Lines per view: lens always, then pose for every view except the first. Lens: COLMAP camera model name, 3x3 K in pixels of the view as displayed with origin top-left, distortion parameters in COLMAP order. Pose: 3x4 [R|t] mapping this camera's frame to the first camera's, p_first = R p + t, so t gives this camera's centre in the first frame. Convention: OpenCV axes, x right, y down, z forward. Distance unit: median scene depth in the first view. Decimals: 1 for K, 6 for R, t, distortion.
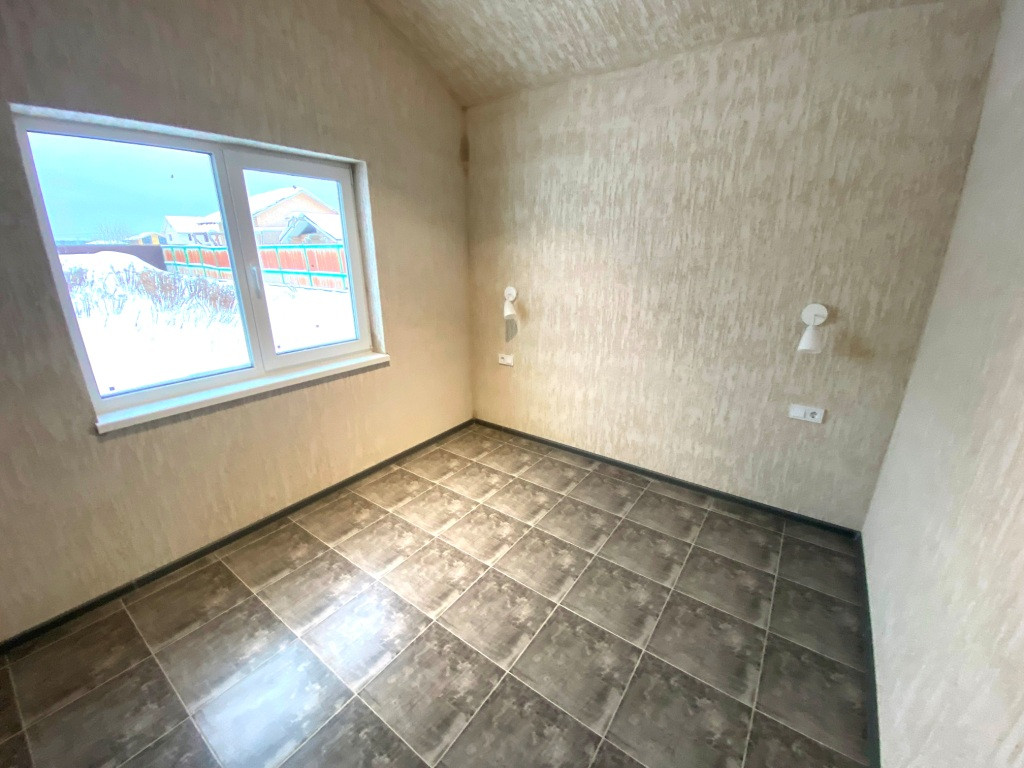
lens RADIAL K [[415.0, 0, 509.8], [0, 415.0, 383.2], [0, 0, 1]] dist [0.017295, -0.018031]
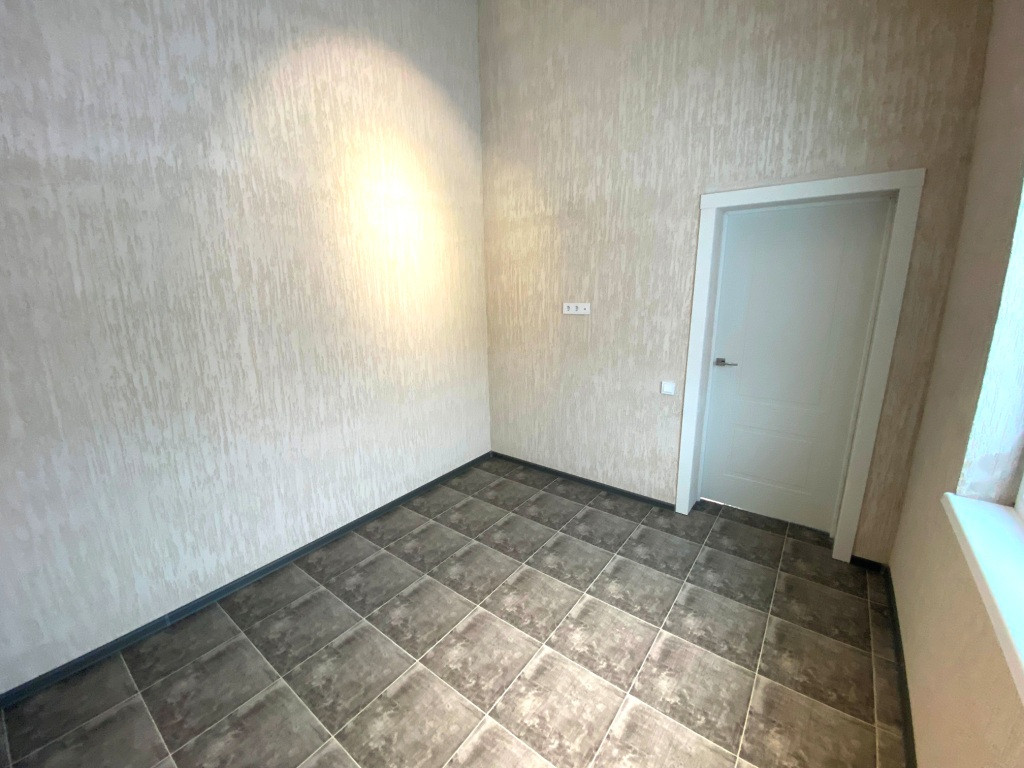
lens RADIAL K [[415.0, 0, 512.2], [0, 415.0, 383.2], [0, 0, 1]] dist [0.017295, -0.018031]
pose [[-0.999623, 0.012995, 0.024182, -0.106629], [0.023633, 0.855555, 0.517172, -0.408962], [-0.013969, 0.517548, -0.855540, 1.219186]]
